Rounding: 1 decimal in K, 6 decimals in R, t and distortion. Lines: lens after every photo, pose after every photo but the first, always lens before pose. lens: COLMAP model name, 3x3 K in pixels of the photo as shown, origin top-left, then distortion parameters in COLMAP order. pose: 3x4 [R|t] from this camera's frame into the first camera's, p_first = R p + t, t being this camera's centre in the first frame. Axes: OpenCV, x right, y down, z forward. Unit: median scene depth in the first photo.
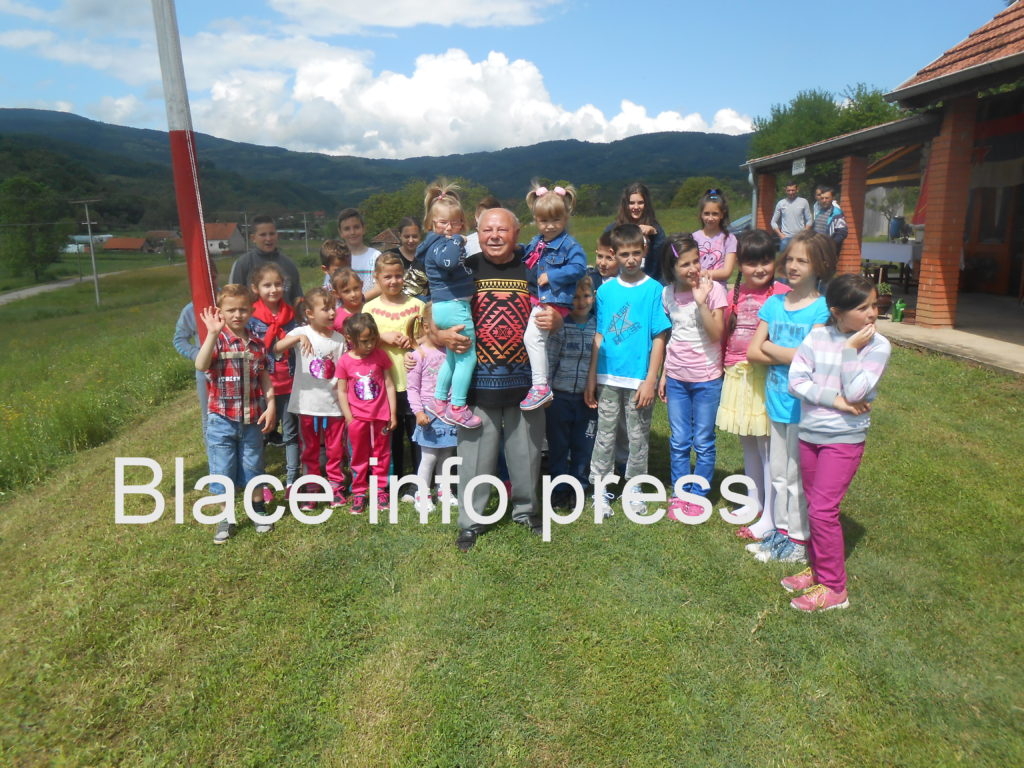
lens RADIAL K [[811.6, 0, 512.0], [0, 811.6, 384.0], [0, 0, 1]] dist [-0.037356, 0.074535]
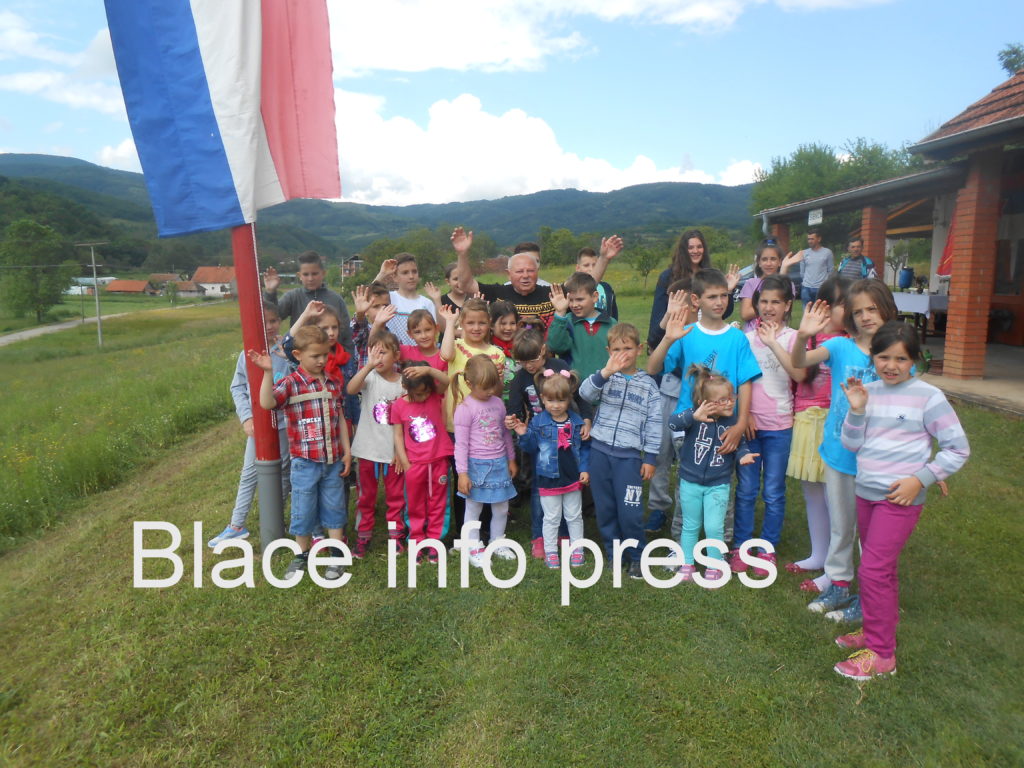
lens RADIAL K [[811.6, 0, 512.0], [0, 811.6, 384.0], [0, 0, 1]] dist [-0.037356, 0.074535]
pose [[0.999946, 0.009845, 0.003285, -0.067143], [-0.009645, 0.998372, -0.056224, -0.003927], [-0.003833, 0.056190, 0.998413, 0.027386]]
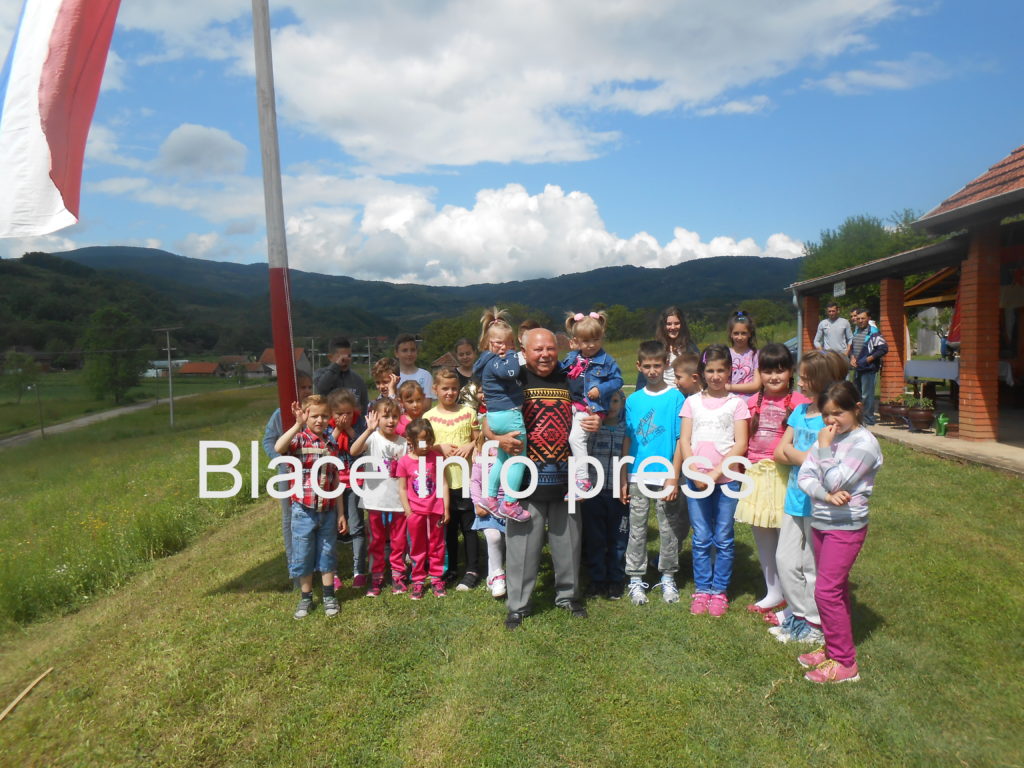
lens RADIAL K [[811.6, 0, 512.0], [0, 811.6, 384.0], [0, 0, 1]] dist [-0.037356, 0.074535]
pose [[0.997478, -0.005275, -0.070781, 0.017618], [-0.005348, 0.988812, -0.149069, 0.028844], [0.070776, 0.149071, 0.986290, -0.116636]]
